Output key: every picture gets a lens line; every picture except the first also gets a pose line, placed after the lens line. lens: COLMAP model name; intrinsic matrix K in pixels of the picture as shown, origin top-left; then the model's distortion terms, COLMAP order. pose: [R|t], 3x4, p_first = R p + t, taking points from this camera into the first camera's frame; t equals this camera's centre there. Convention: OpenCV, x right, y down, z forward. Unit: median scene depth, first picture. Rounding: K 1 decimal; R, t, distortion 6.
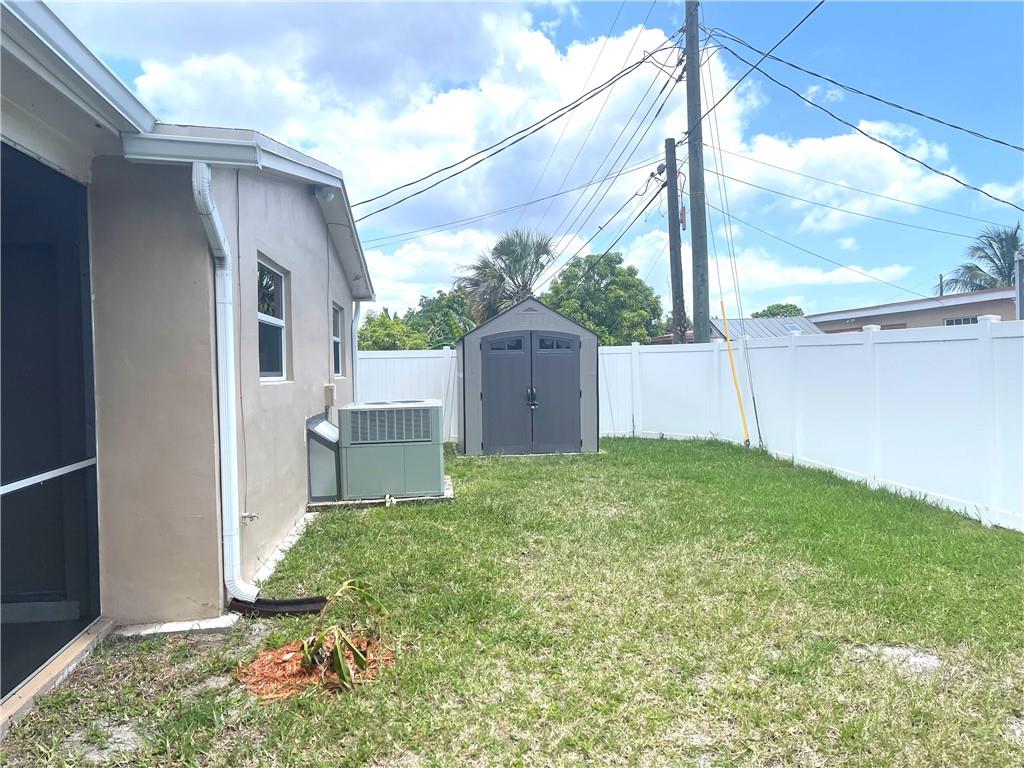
lens RADIAL K [[765.2, 0, 512.0], [0, 765.2, 384.0], [0, 0, 1]] dist [0.070955, -0.096214]
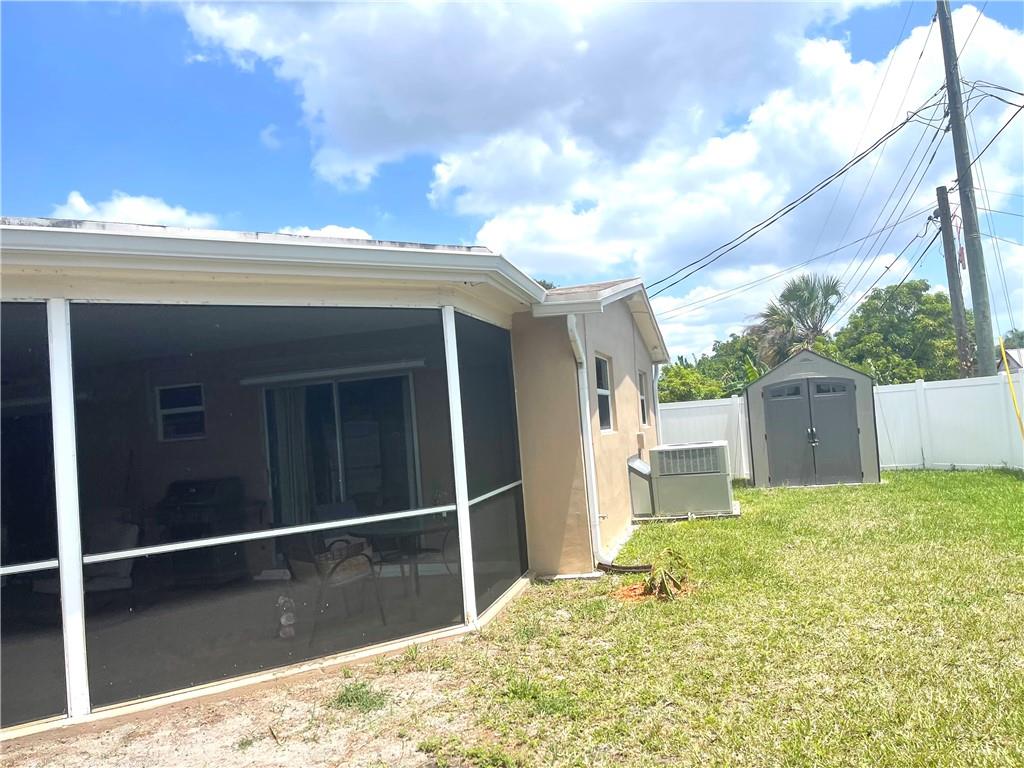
lens RADIAL K [[742.8, 0, 512.0], [0, 742.8, 384.0], [0, 0, 1]] dist [0.065990, -0.088077]
pose [[0.923531, -0.069736, -0.377129, 0.037773], [0.046672, 0.996457, -0.069966, -0.002377], [0.380672, 0.047015, 0.923514, -0.212368]]
